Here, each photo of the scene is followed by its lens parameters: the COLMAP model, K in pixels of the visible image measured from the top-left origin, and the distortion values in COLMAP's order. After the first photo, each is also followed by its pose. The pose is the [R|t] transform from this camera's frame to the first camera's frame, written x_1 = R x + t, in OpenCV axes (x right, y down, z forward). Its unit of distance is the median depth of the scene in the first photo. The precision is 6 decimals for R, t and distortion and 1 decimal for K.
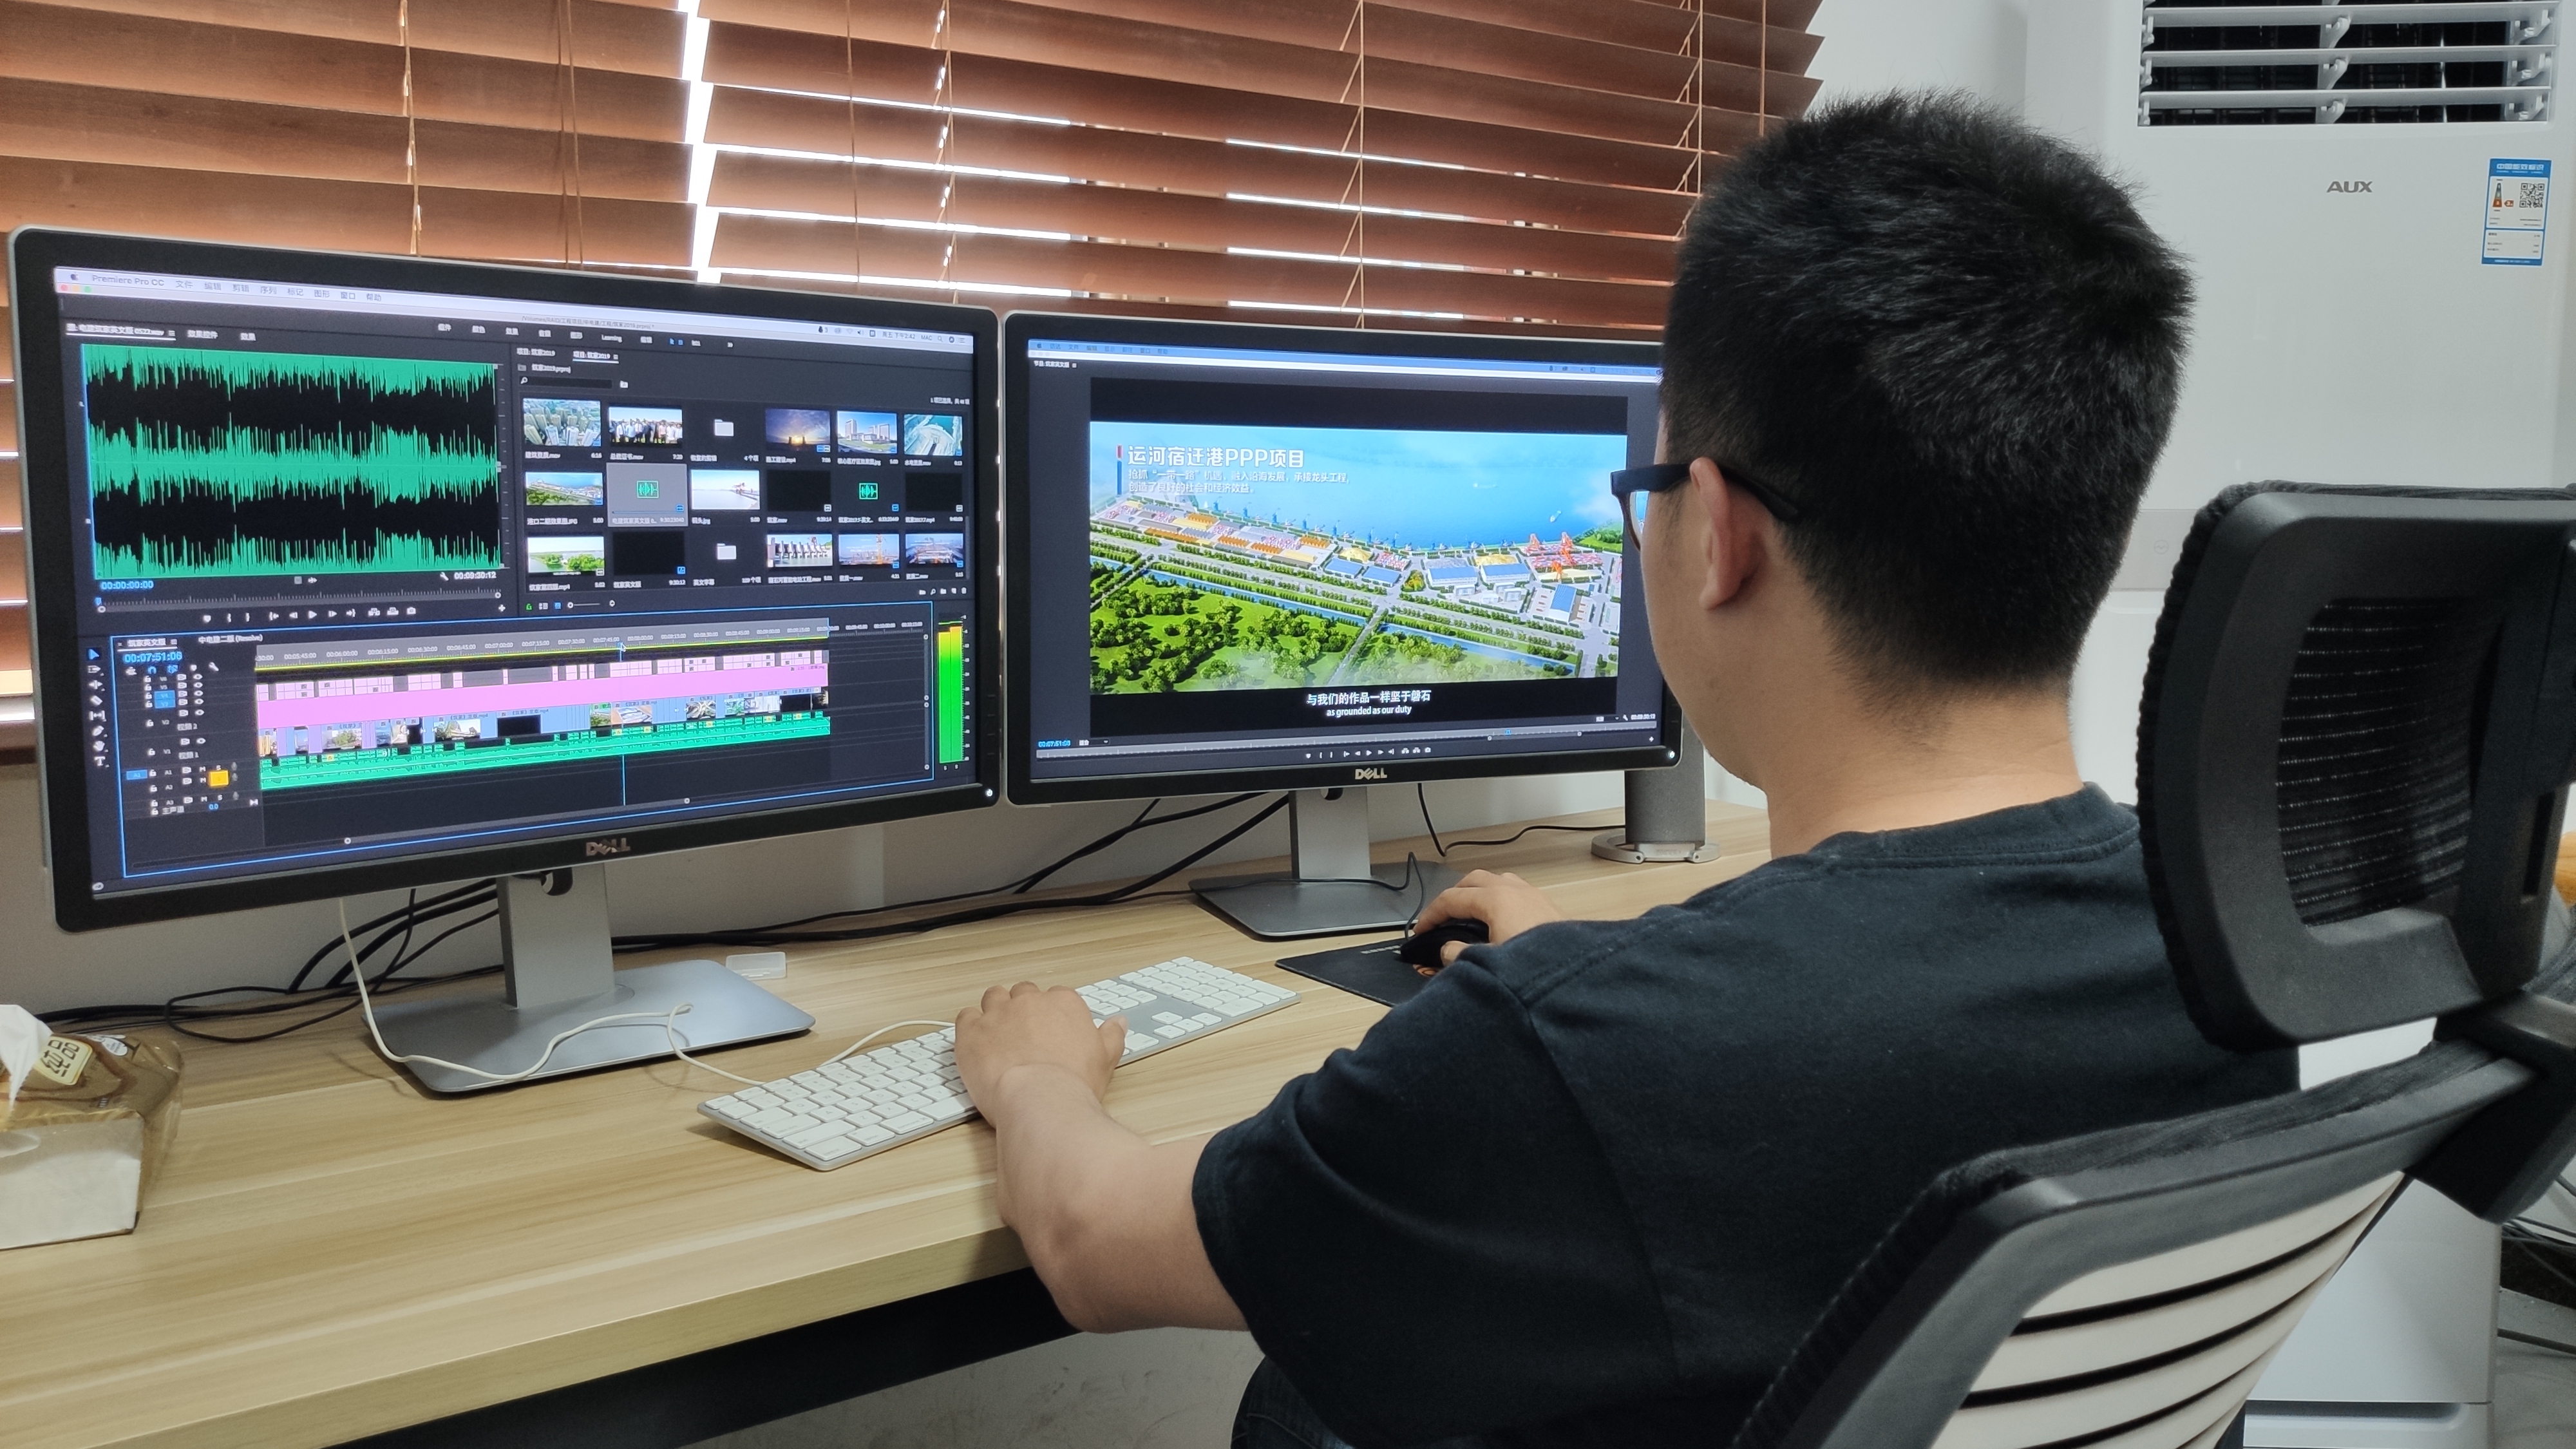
lens RADIAL K [[2057.1, 0, 1277.4], [0, 2057.1, 727.3], [0, 0, 1]] dist [0.010817, -0.004116]
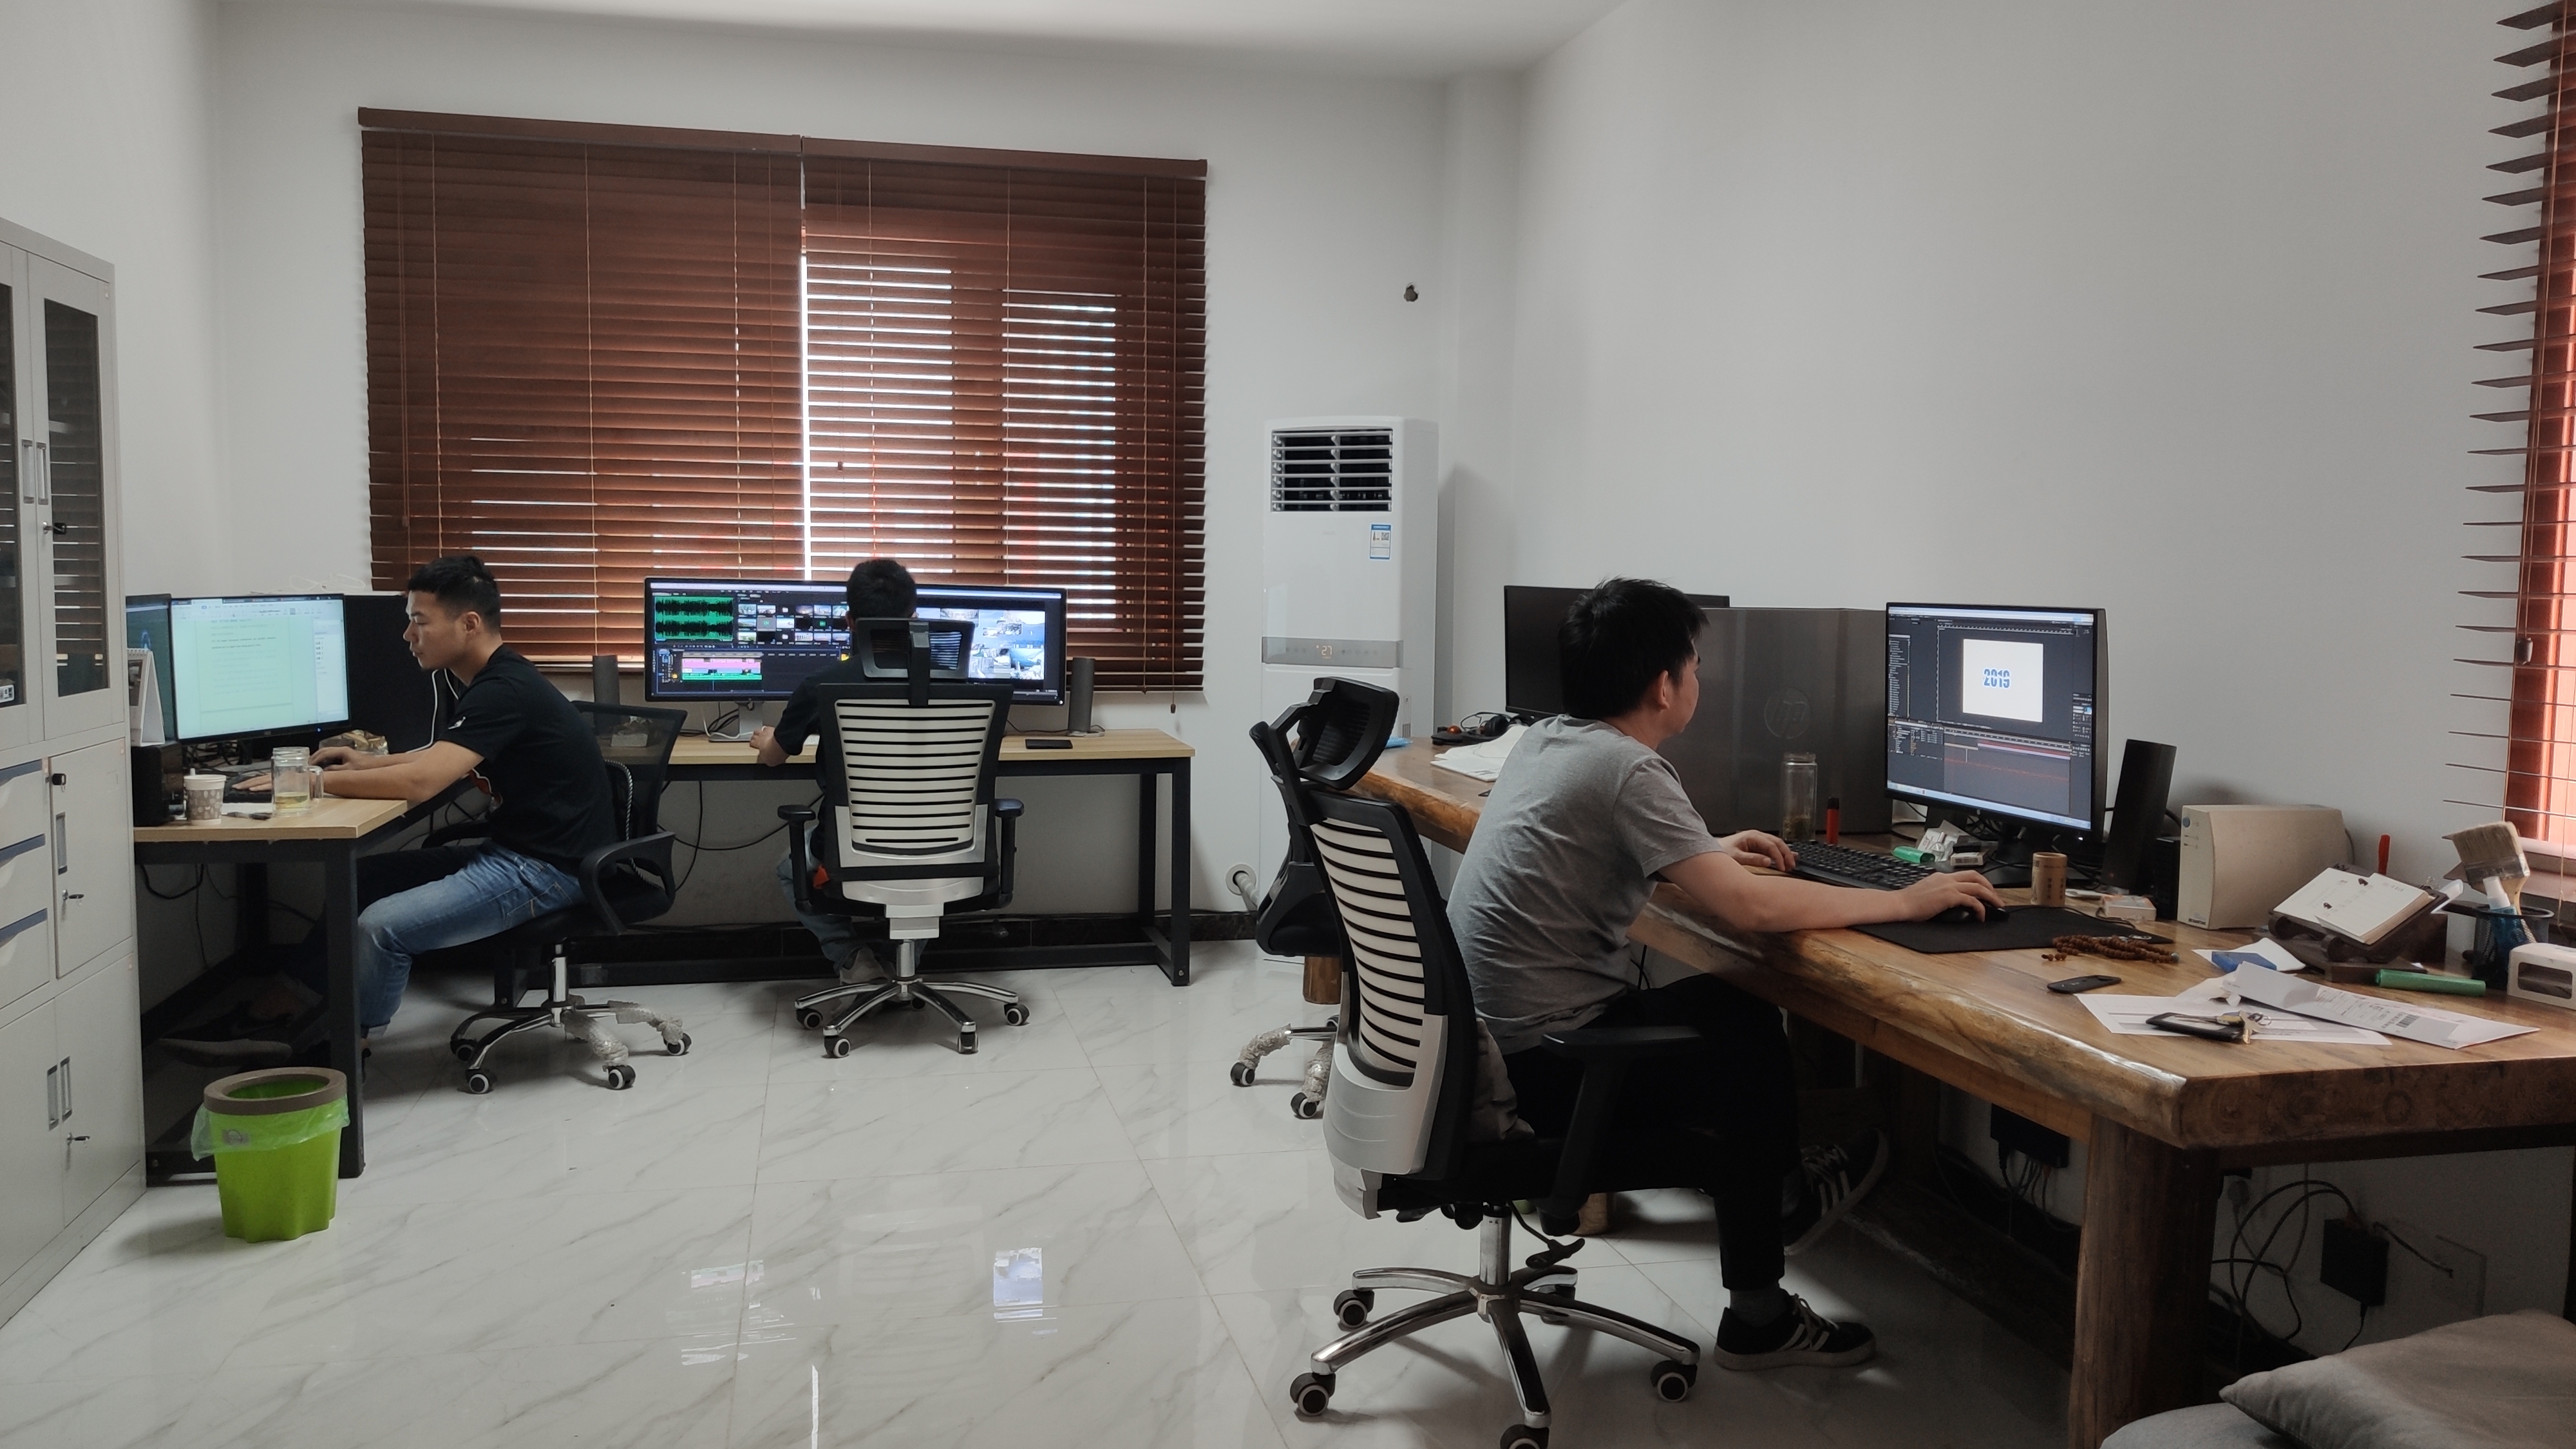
lens RADIAL K [[2057.1, 0, 1295.4], [0, 2057.1, 724.0], [0, 0, 1]] dist [0.010817, -0.004116]
pose [[0.926386, 0.044386, -0.373951, 2.648203], [-0.061501, 0.997529, -0.033954, 0.204896], [0.371520, 0.054453, 0.926827, -2.969231]]
